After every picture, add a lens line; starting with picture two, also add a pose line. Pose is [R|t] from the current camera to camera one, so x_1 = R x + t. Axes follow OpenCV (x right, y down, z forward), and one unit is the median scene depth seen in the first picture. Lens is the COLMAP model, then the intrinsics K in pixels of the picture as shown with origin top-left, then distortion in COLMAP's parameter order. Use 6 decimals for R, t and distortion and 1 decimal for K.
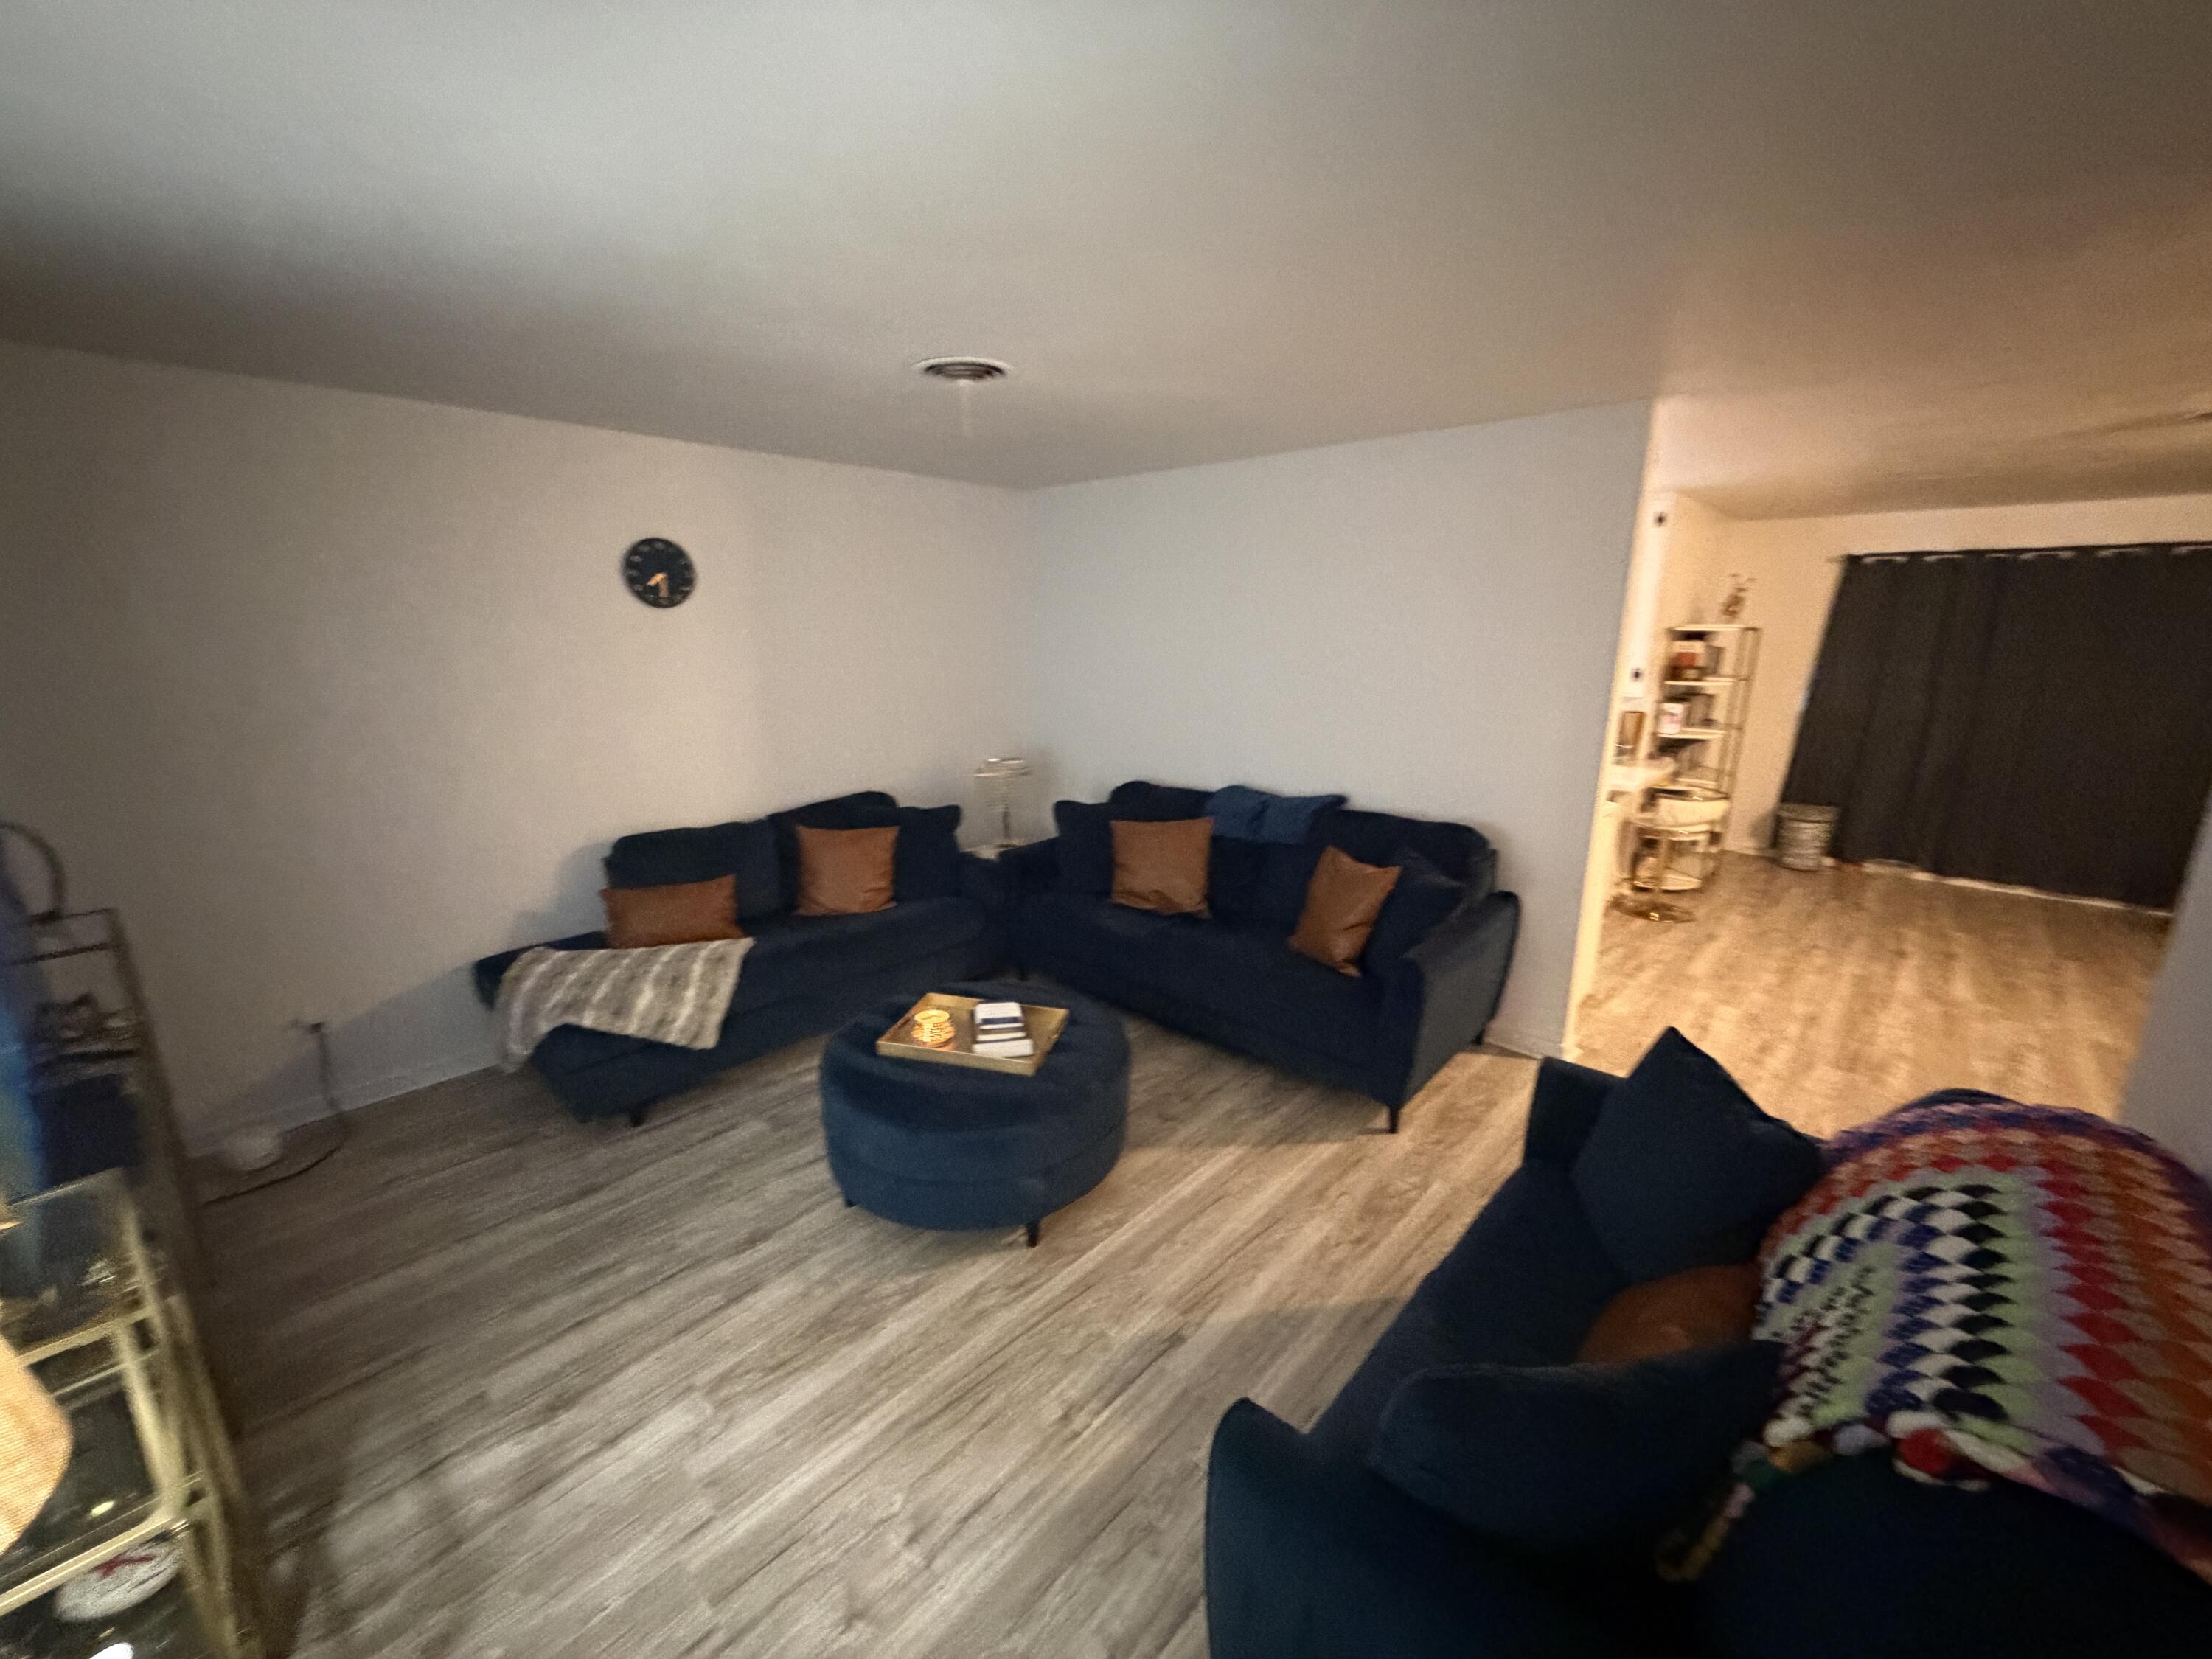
lens RADIAL K [[881.2, 0, 1109.0], [0, 881.2, 824.9], [0, 0, 1]] dist [0.000202, 0.001373]
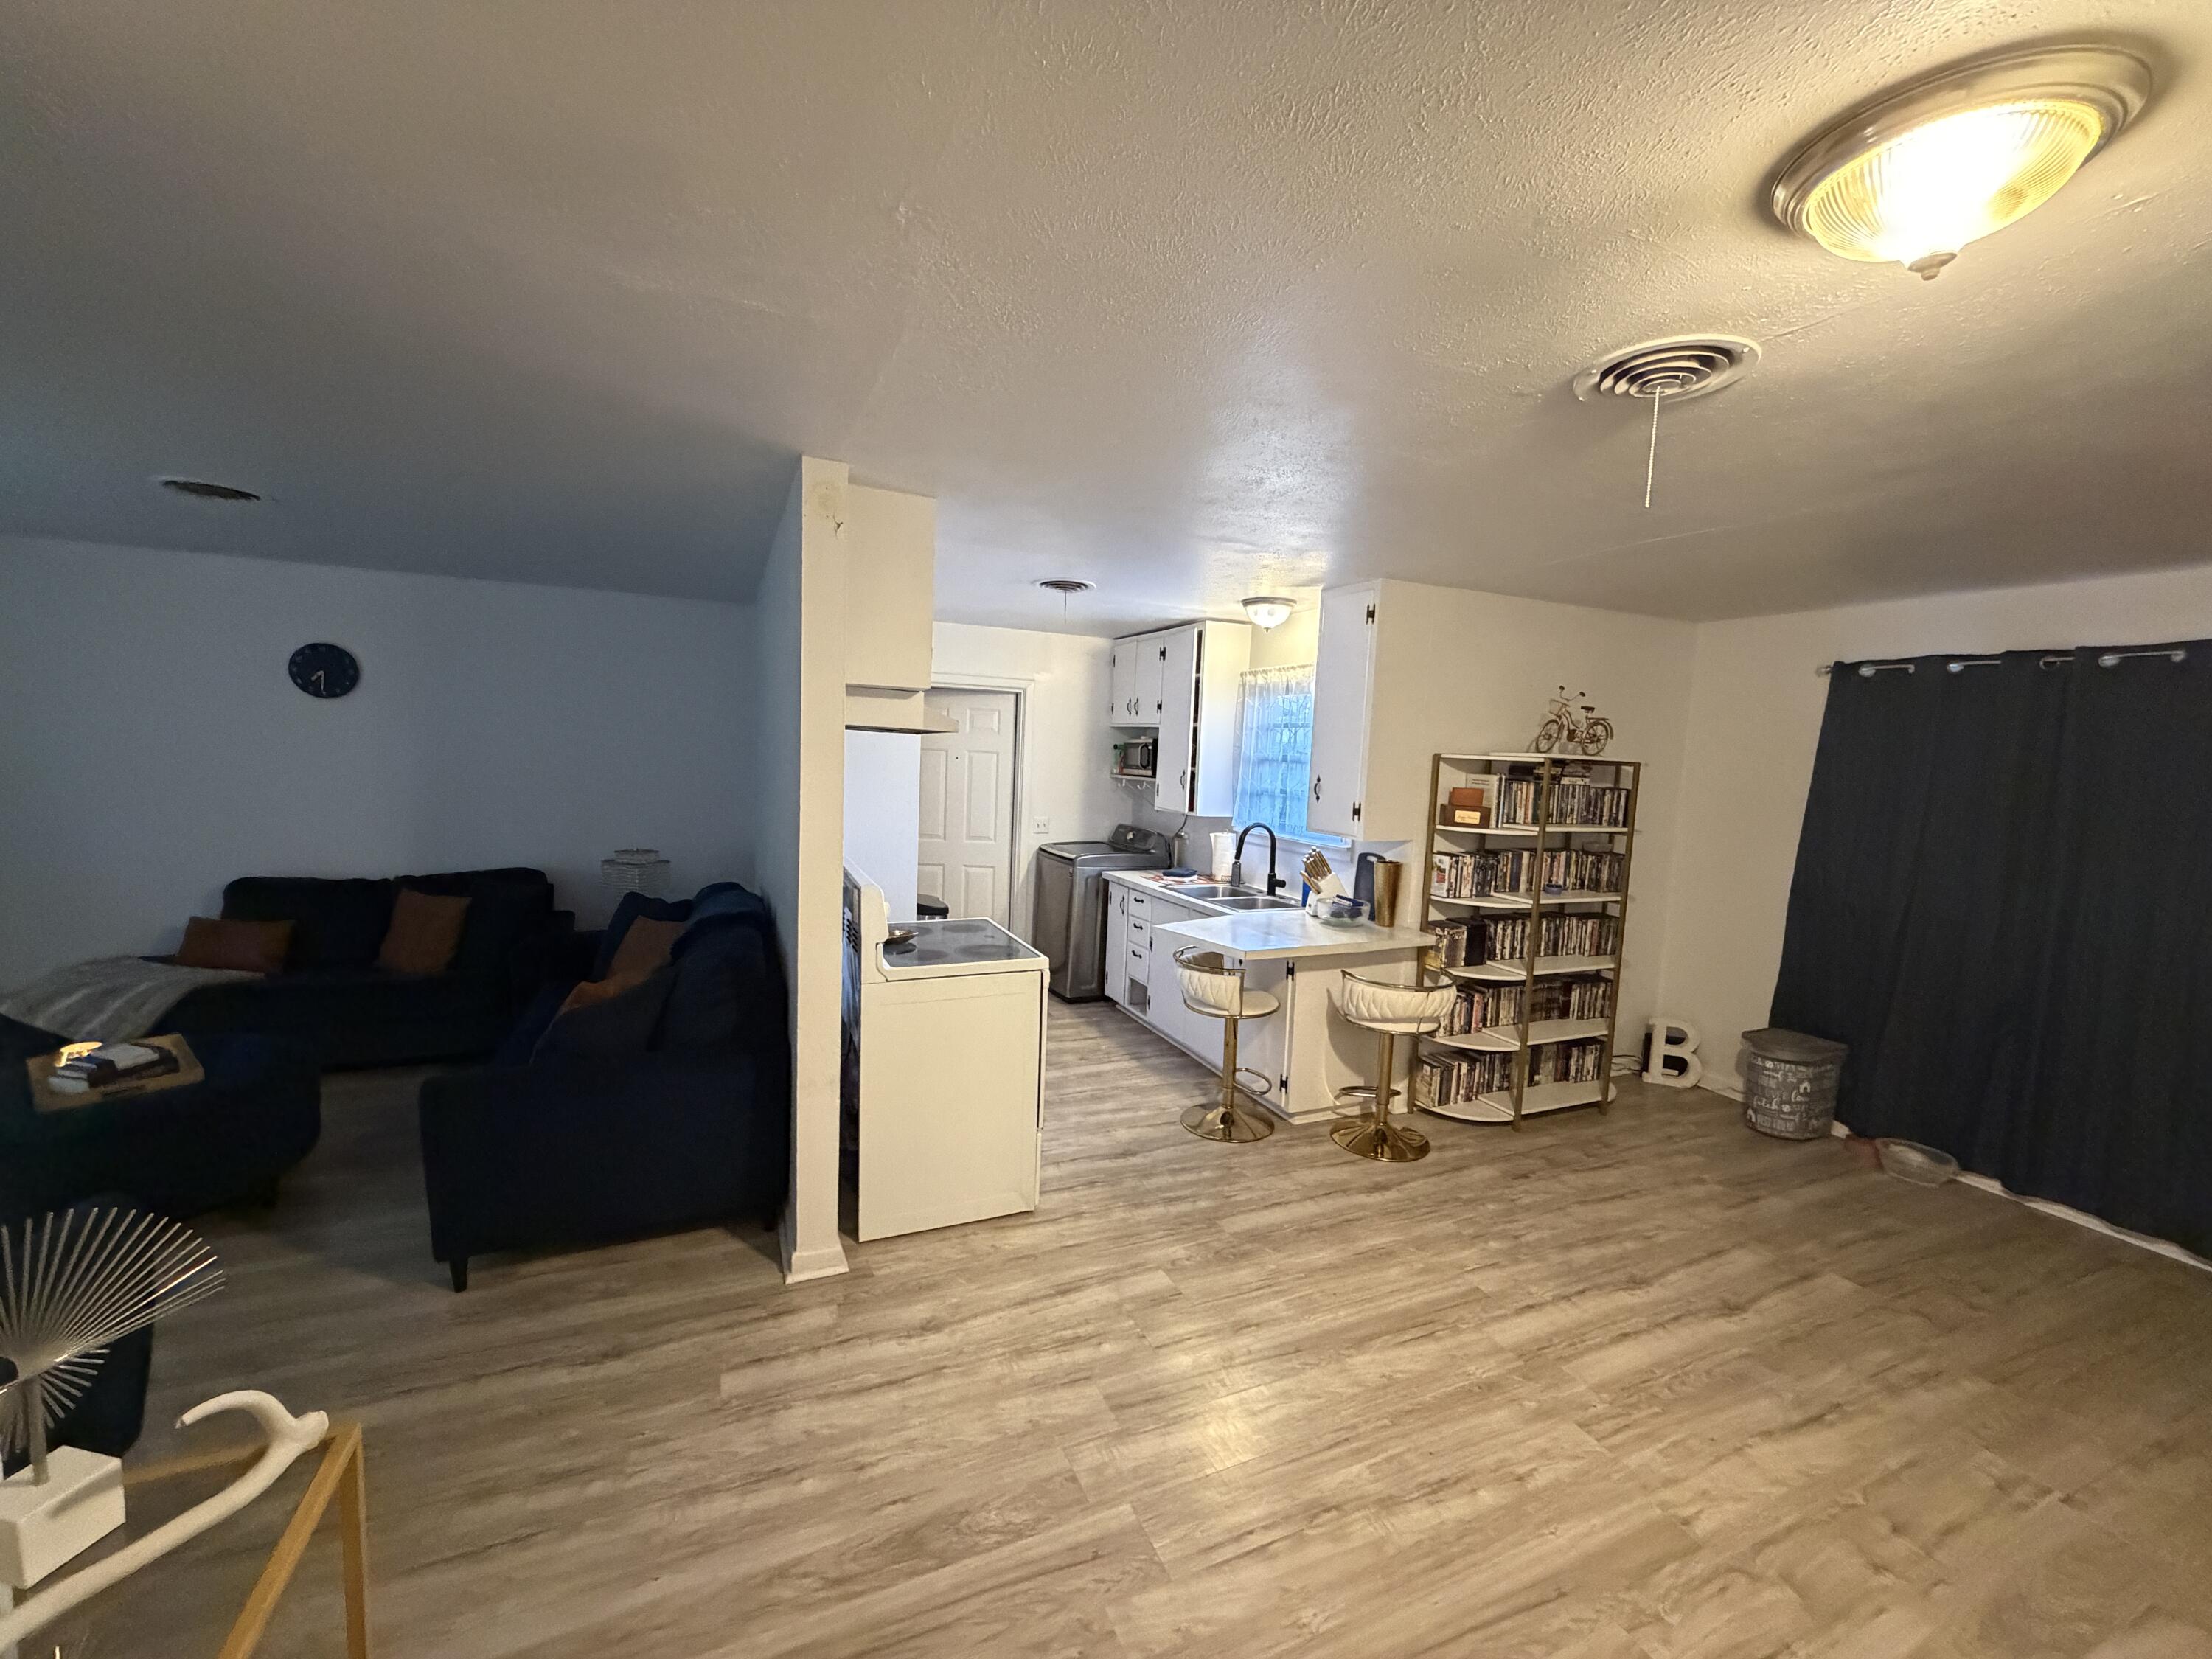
lens RADIAL K [[881.2, 0, 1105.2], [0, 881.2, 820.0], [0, 0, 1]] dist [0.000202, 0.001373]
pose [[0.914925, 0.064879, -0.398376, 0.826394], [-0.124340, 0.984301, -0.125262, -0.047892], [0.383995, 0.164140, 0.908629, 0.267279]]
